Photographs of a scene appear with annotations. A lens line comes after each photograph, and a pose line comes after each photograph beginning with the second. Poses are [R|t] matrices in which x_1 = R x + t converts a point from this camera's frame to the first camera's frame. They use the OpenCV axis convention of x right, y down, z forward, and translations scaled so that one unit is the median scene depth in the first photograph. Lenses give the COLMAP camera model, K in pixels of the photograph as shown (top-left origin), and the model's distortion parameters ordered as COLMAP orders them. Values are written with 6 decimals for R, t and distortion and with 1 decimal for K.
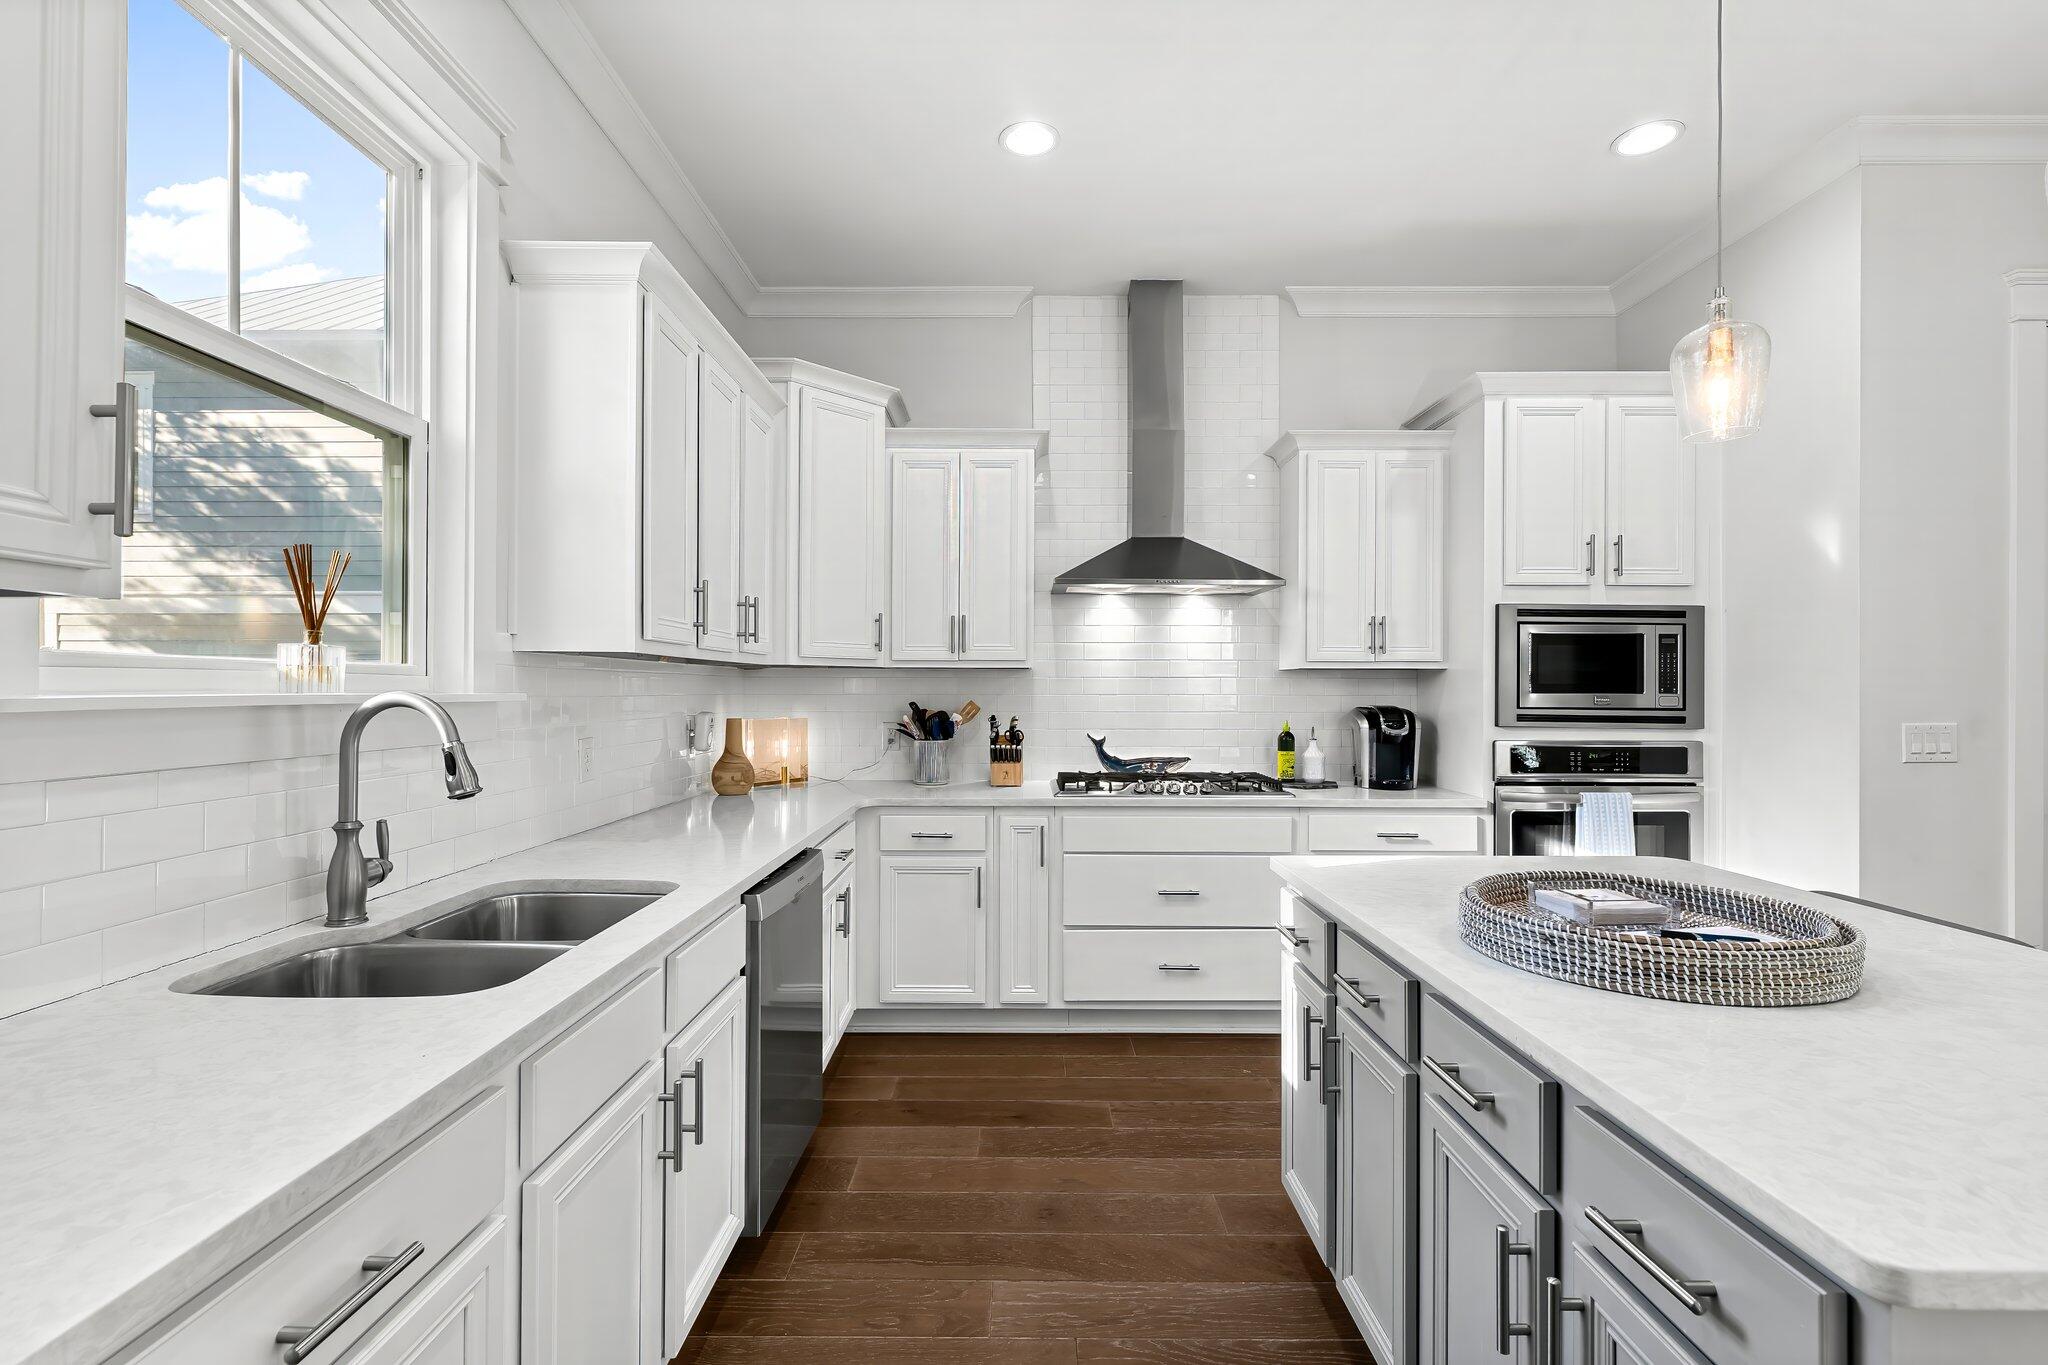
lens RADIAL K [[910.0, 0, 1024.1], [0, 910.0, 684.0], [0, 0, 1]] dist [-0.002985, -0.000380]
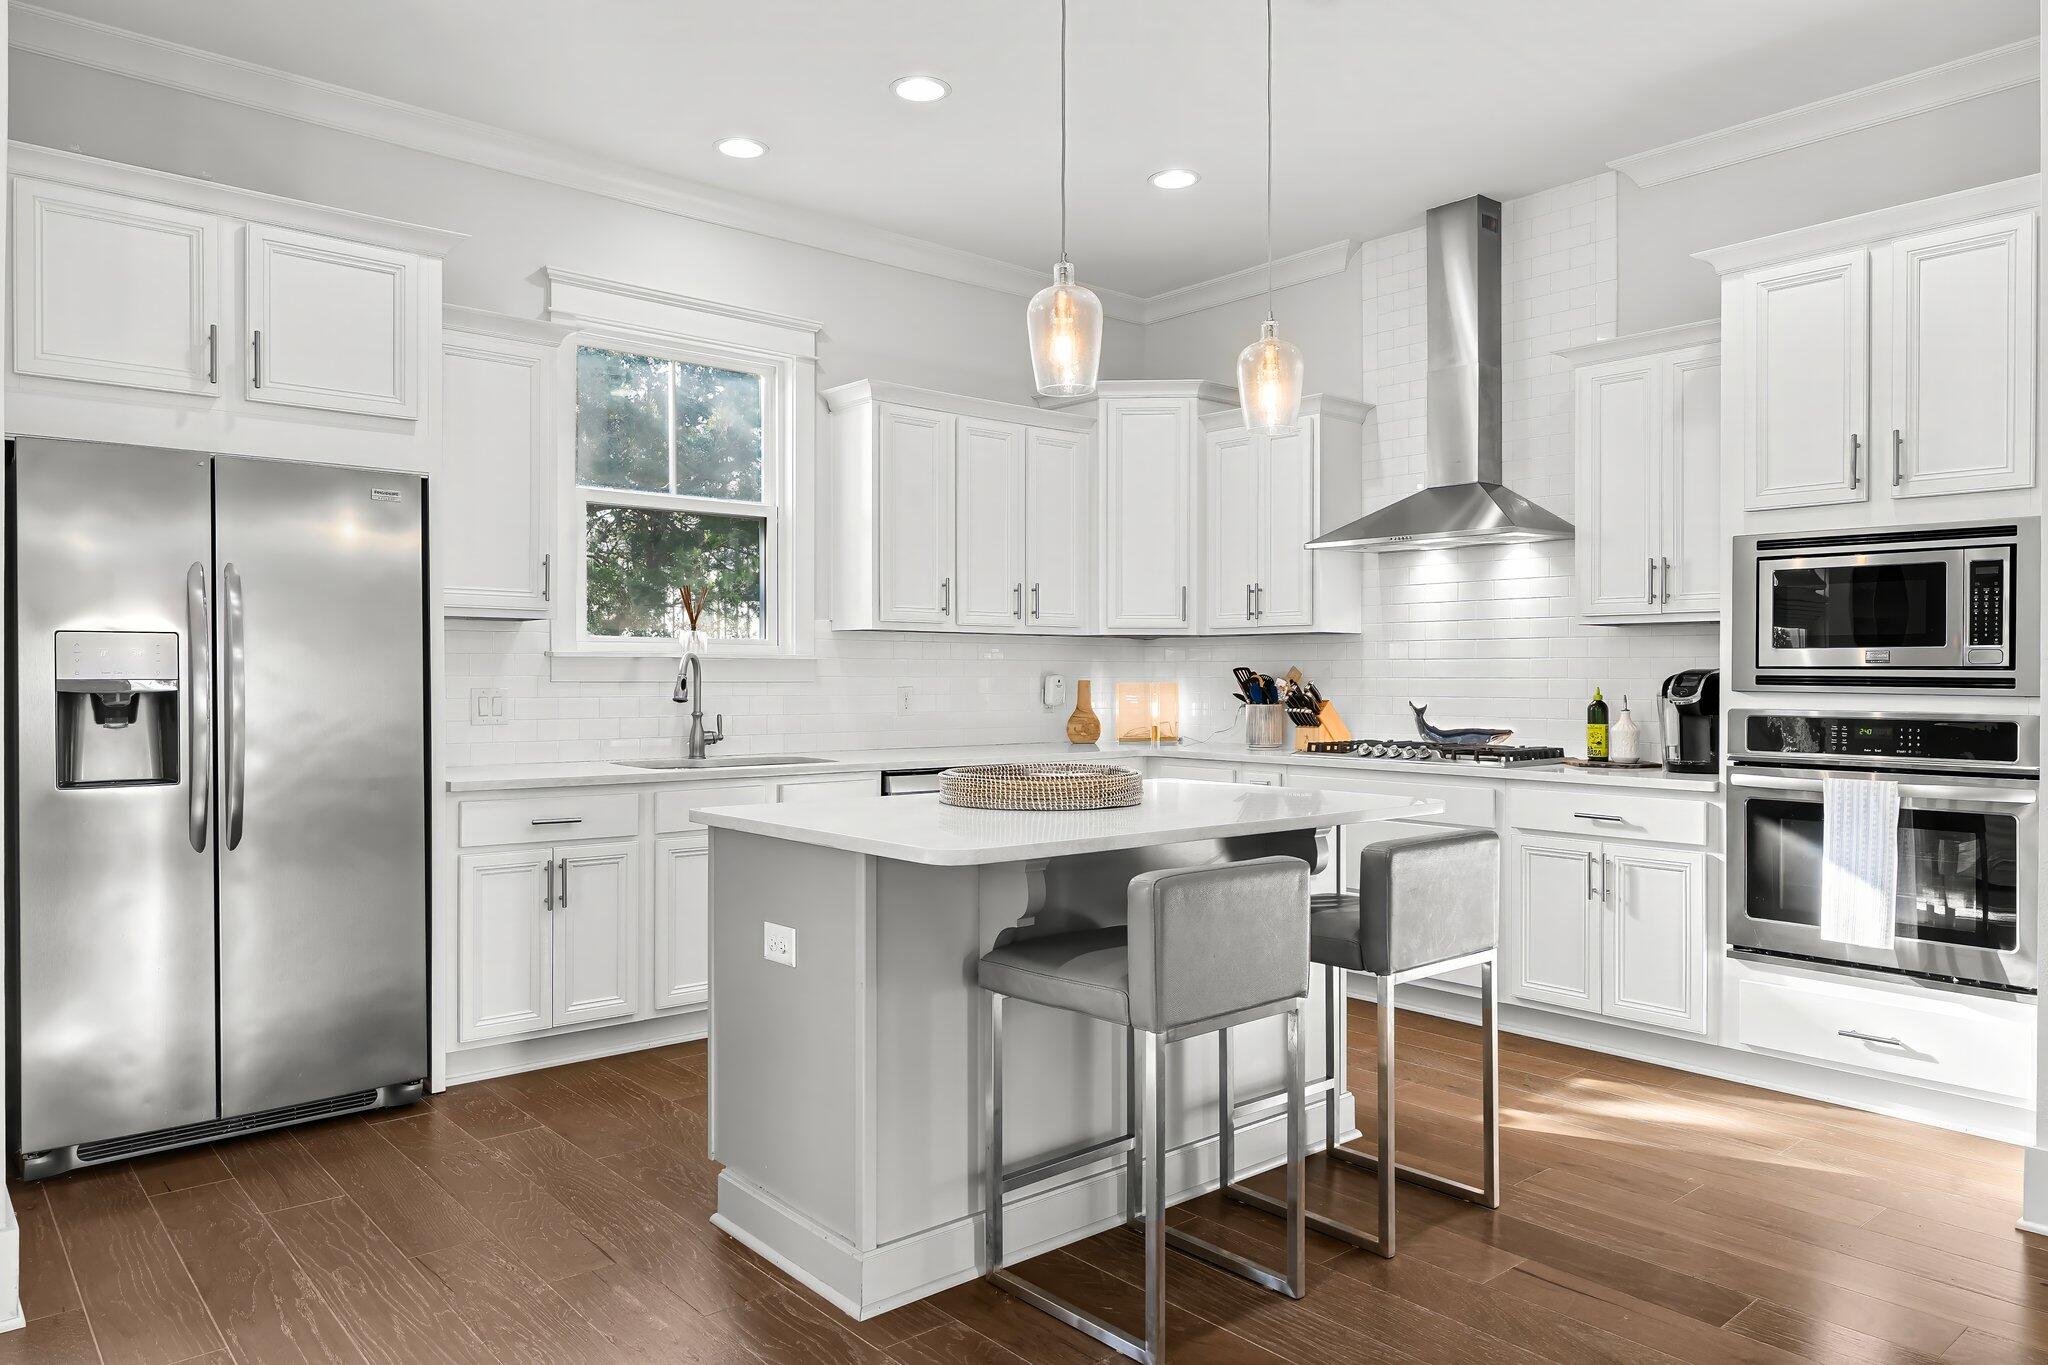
lens RADIAL K [[1333.0, 0, 1022.5], [0, 1333.0, 678.3], [0, 0, 1]] dist [-0.002867, -0.000746]
pose [[0.656305, -0.000306, -0.754495, 0.966109], [0.005154, 0.999978, 0.004078, 0.027075], [0.754478, -0.006565, 0.656293, -0.225224]]
